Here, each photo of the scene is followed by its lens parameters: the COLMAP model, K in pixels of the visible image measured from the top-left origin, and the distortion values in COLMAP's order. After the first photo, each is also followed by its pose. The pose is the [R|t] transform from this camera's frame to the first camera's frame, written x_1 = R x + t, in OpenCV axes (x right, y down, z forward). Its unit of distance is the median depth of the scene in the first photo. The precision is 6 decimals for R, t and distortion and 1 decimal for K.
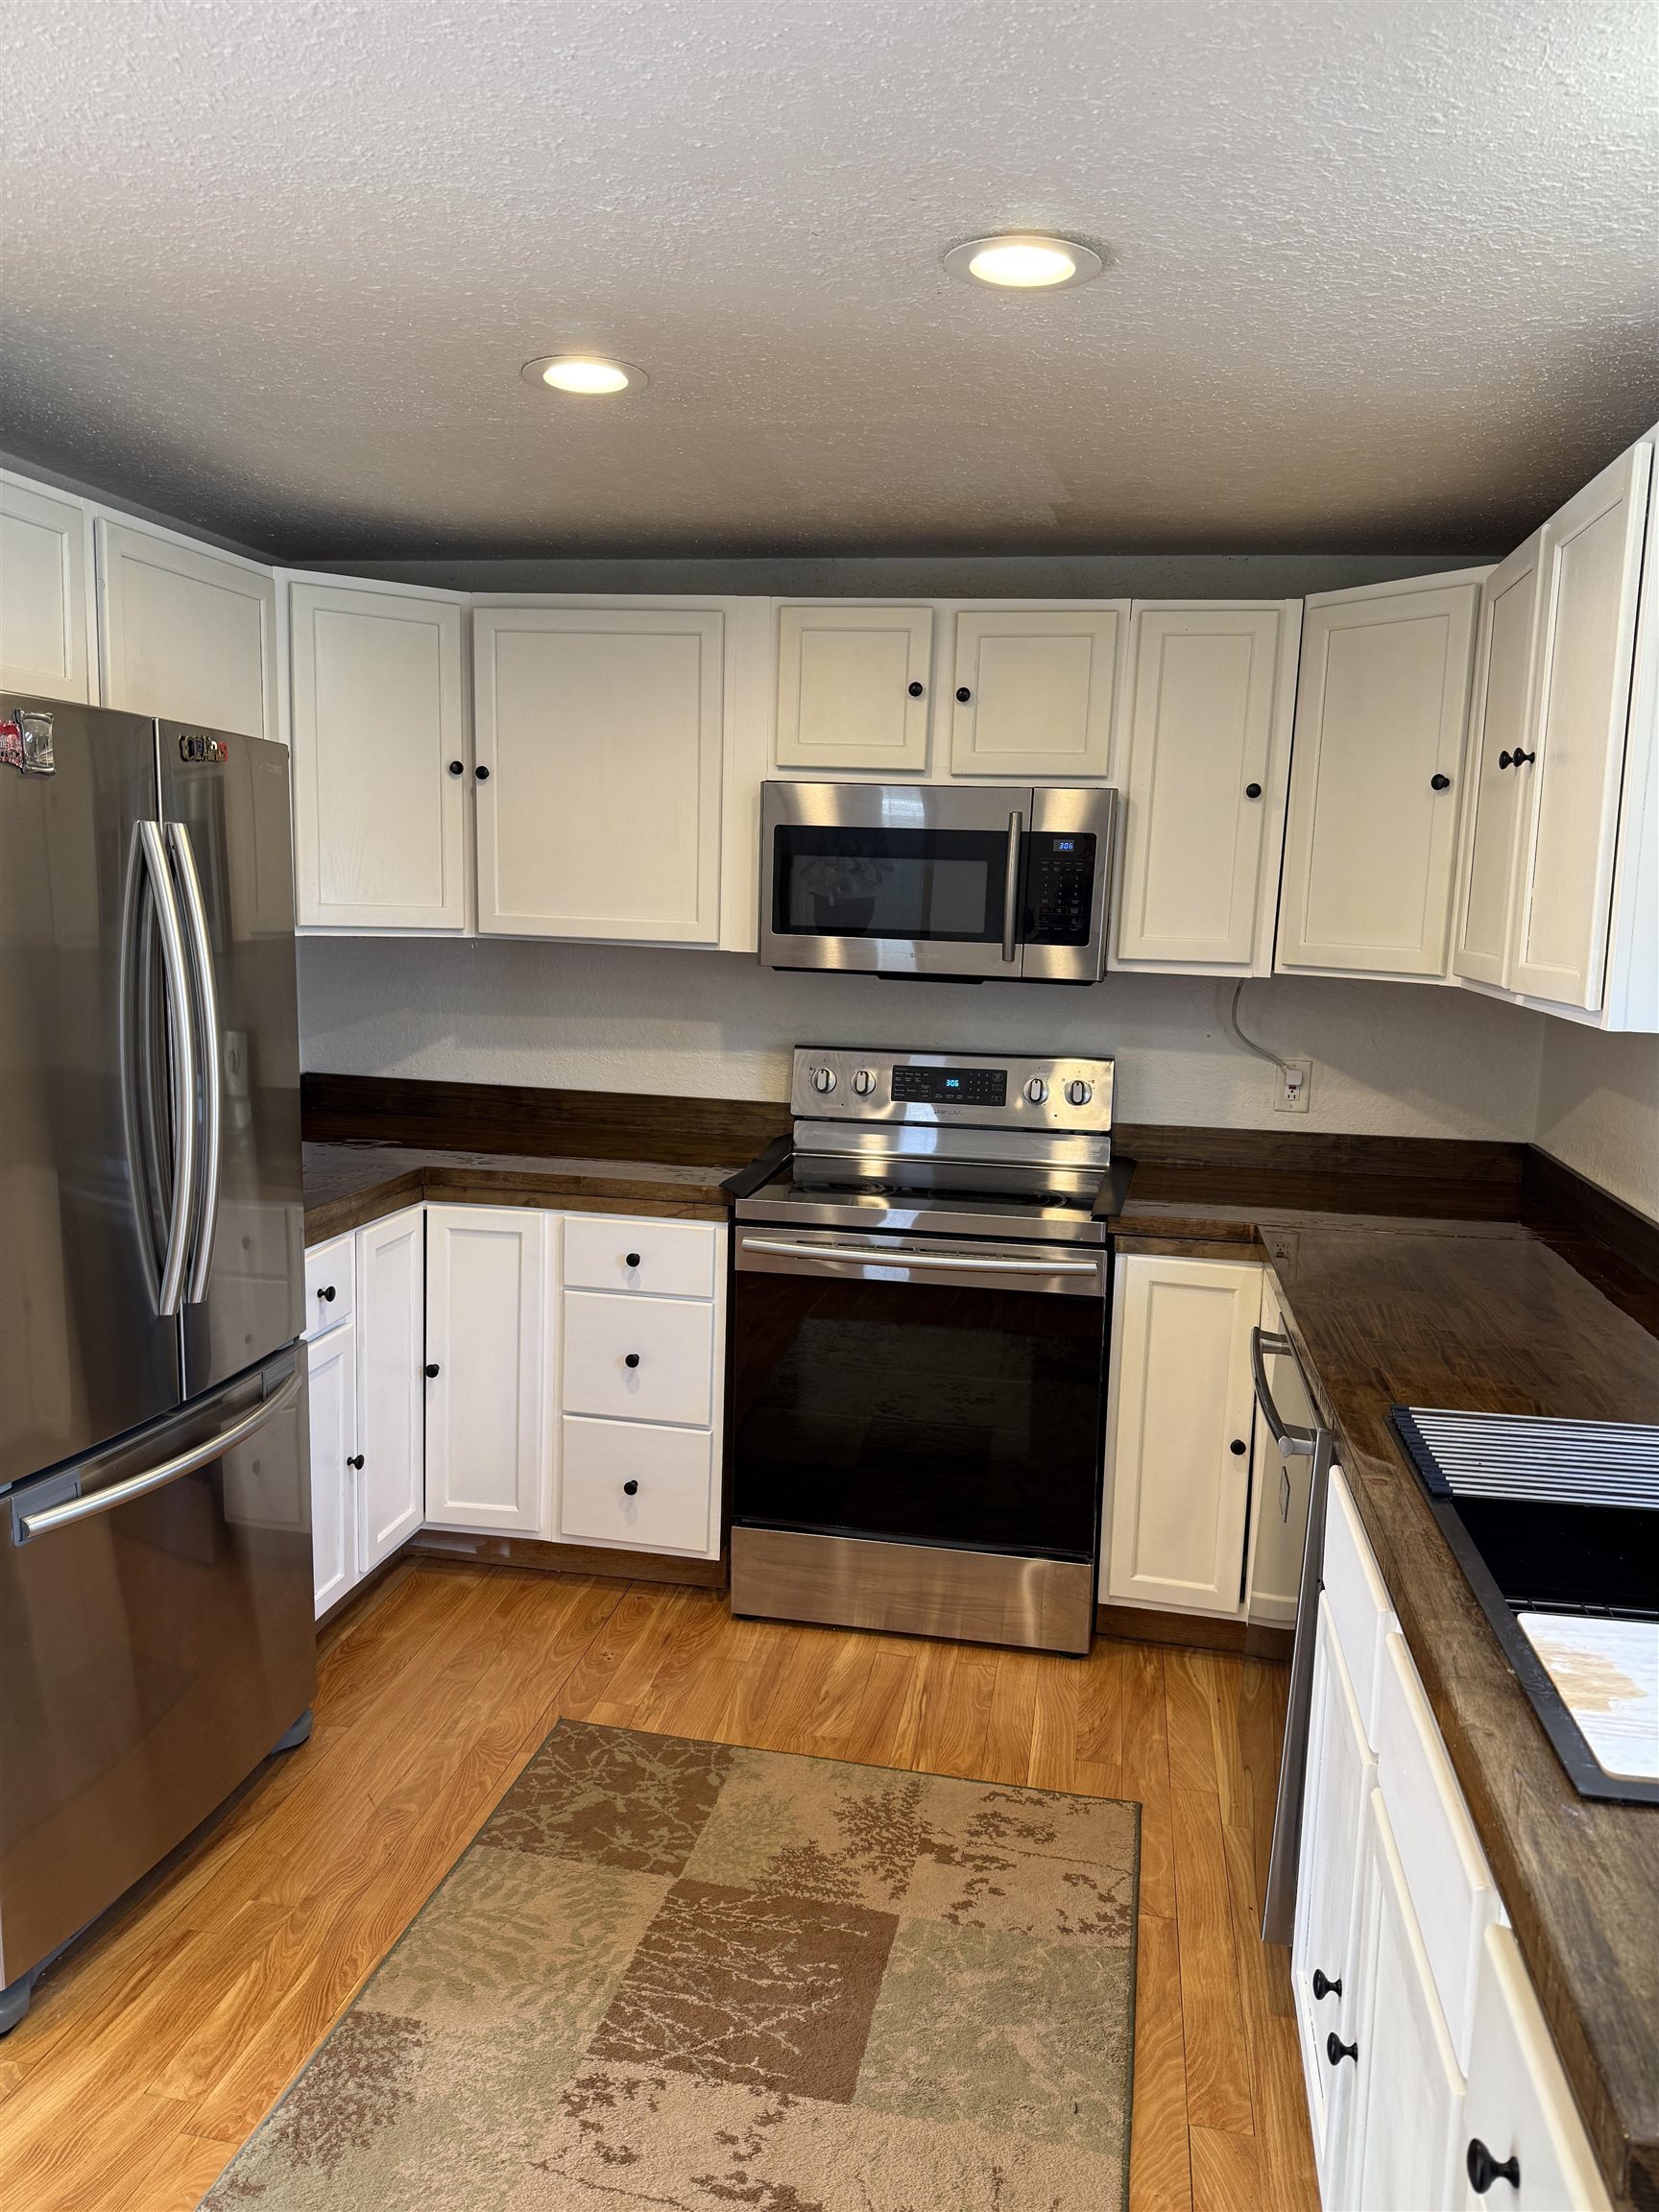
lens RADIAL K [[1542.6, 0, 834.1], [0, 1542.6, 1116.0], [0, 0, 1]] dist [0.038192, -0.062321]
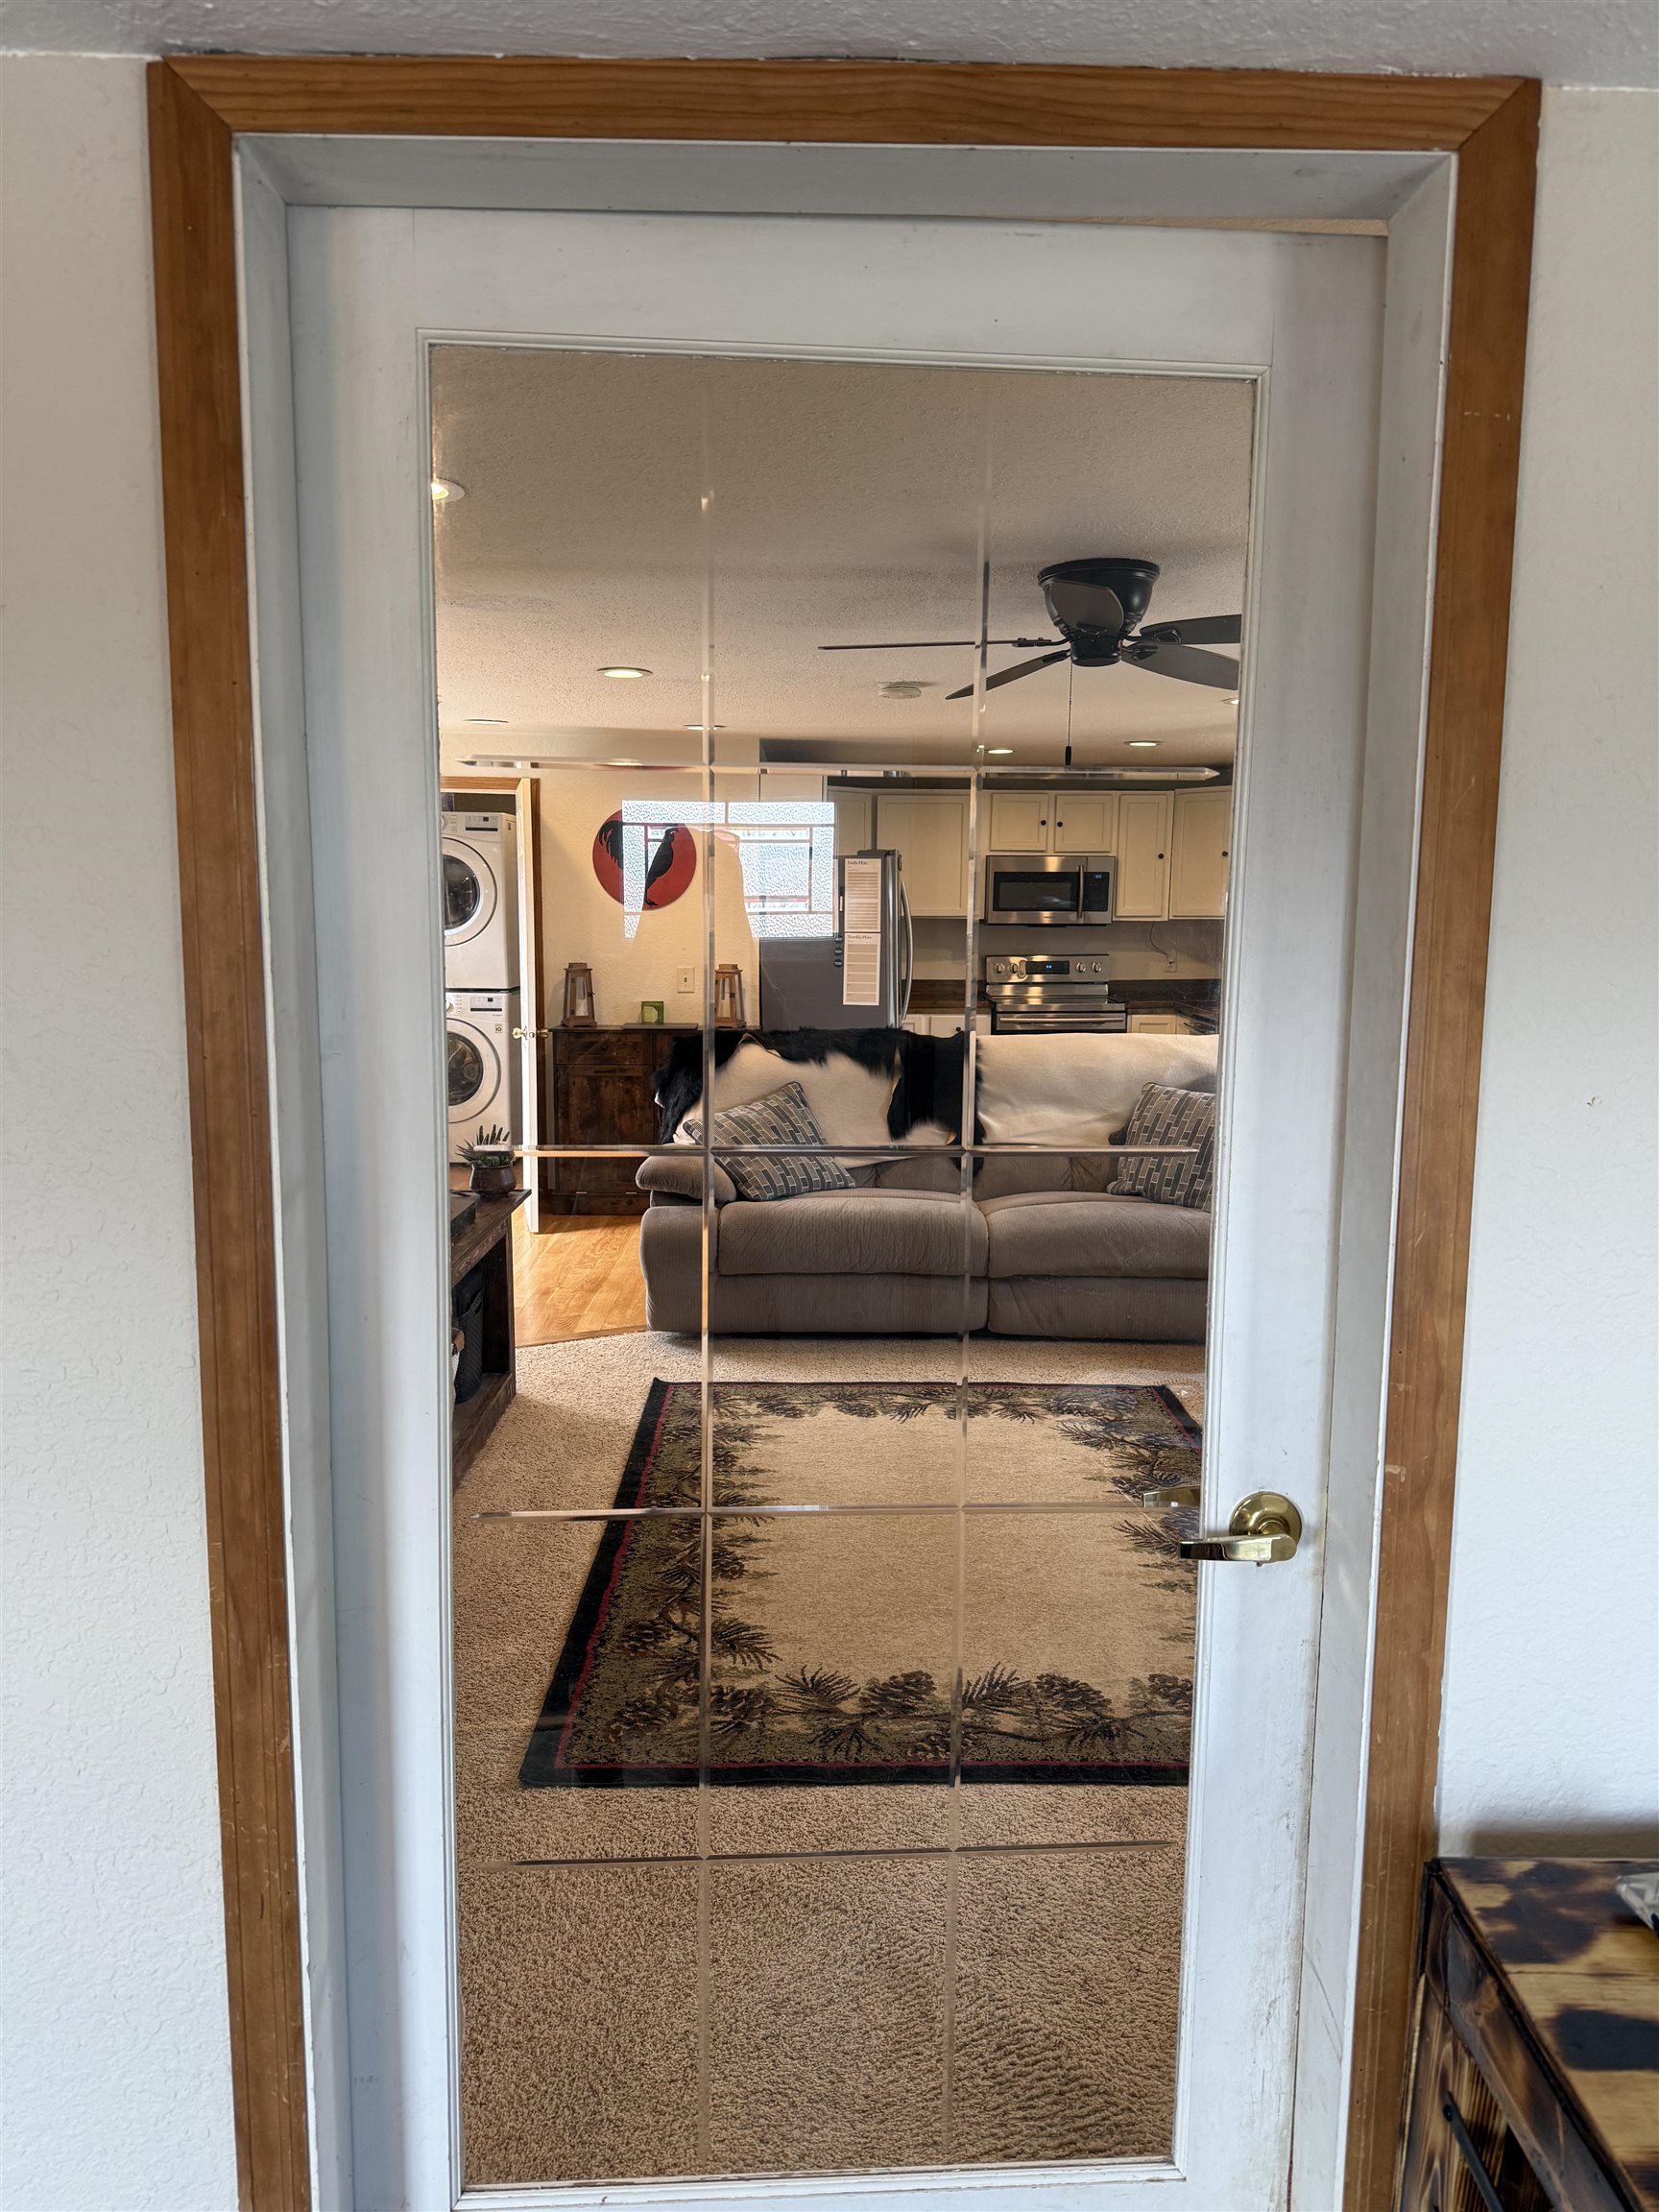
lens RADIAL K [[1542.6, 0, 816.5], [0, 1542.6, 1108.9], [0, 0, 1]] dist [0.038192, -0.062321]
pose [[0.982578, -0.055026, 0.177519, -0.869982], [0.056601, 0.998390, -0.003818, 0.228302], [-0.177023, 0.013799, 0.984110, -1.666349]]
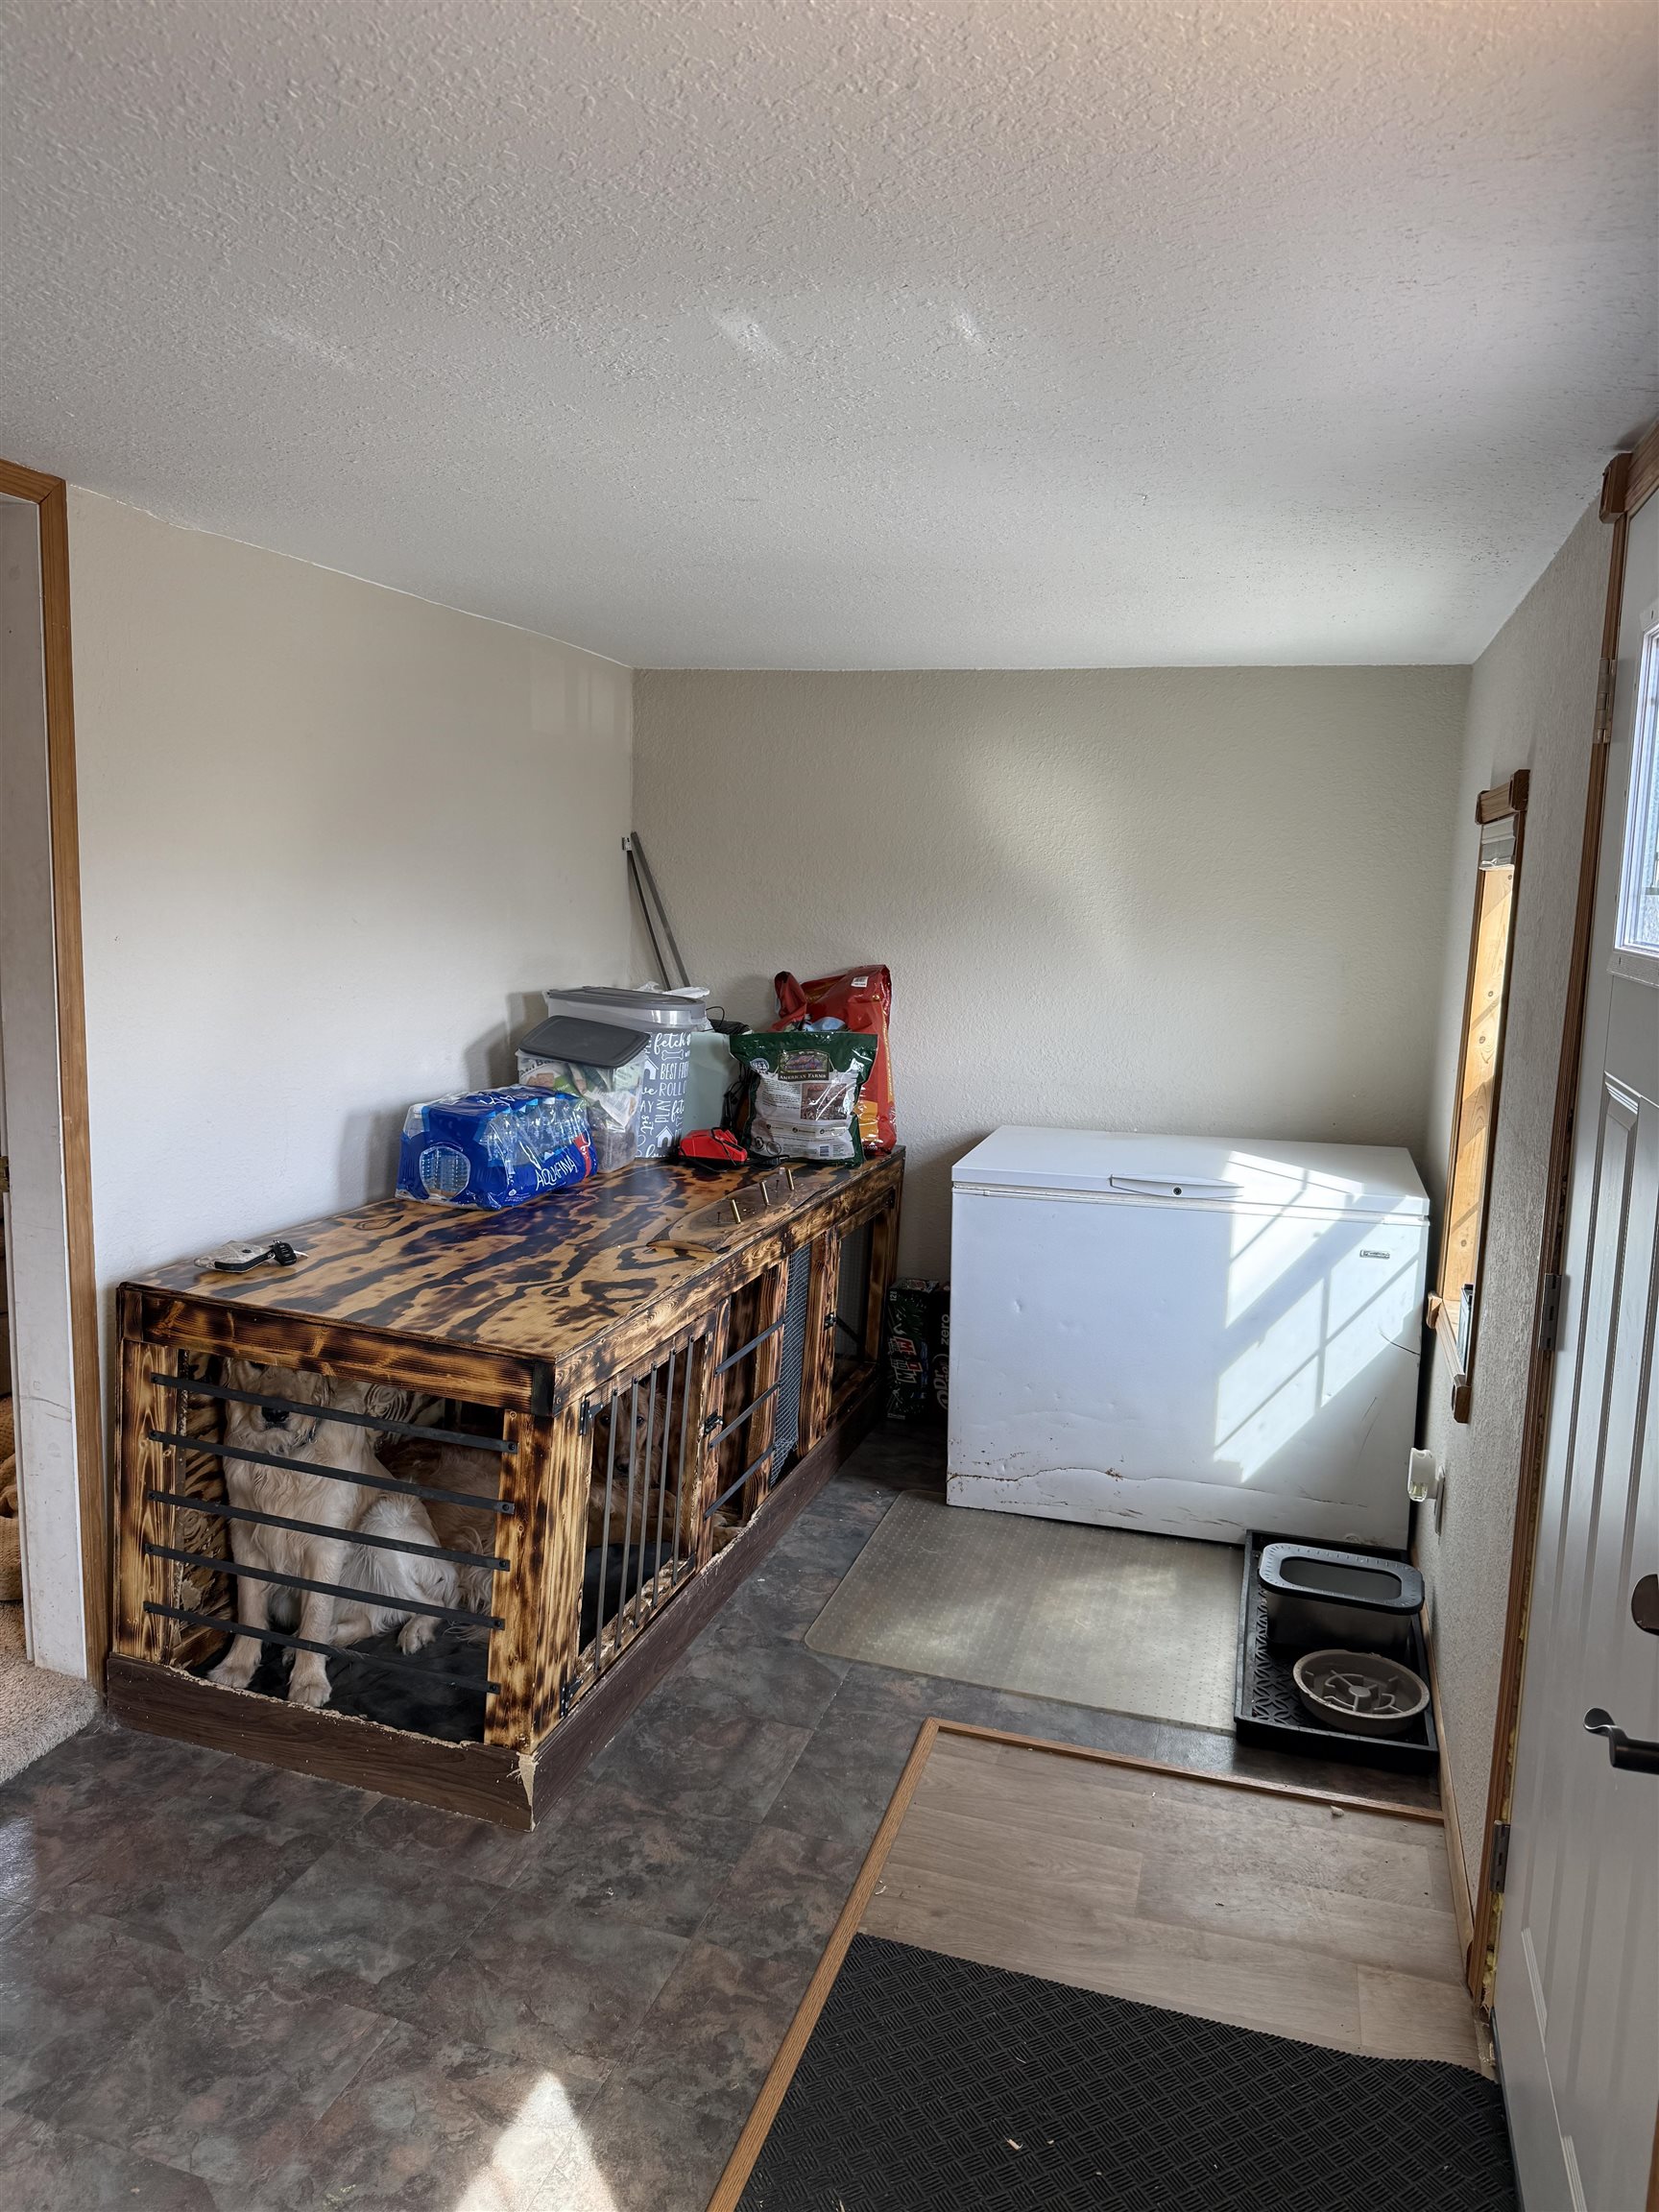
lens RADIAL K [[1542.6, 0, 827.5], [0, 1542.6, 1105.1], [0, 0, 1]] dist [0.038192, -0.062321]
pose [[0.117617, -0.177412, 0.977083, -1.403367], [0.112957, 0.979917, 0.164329, 0.229264], [-0.986614, 0.091041, 0.135295, -1.812096]]
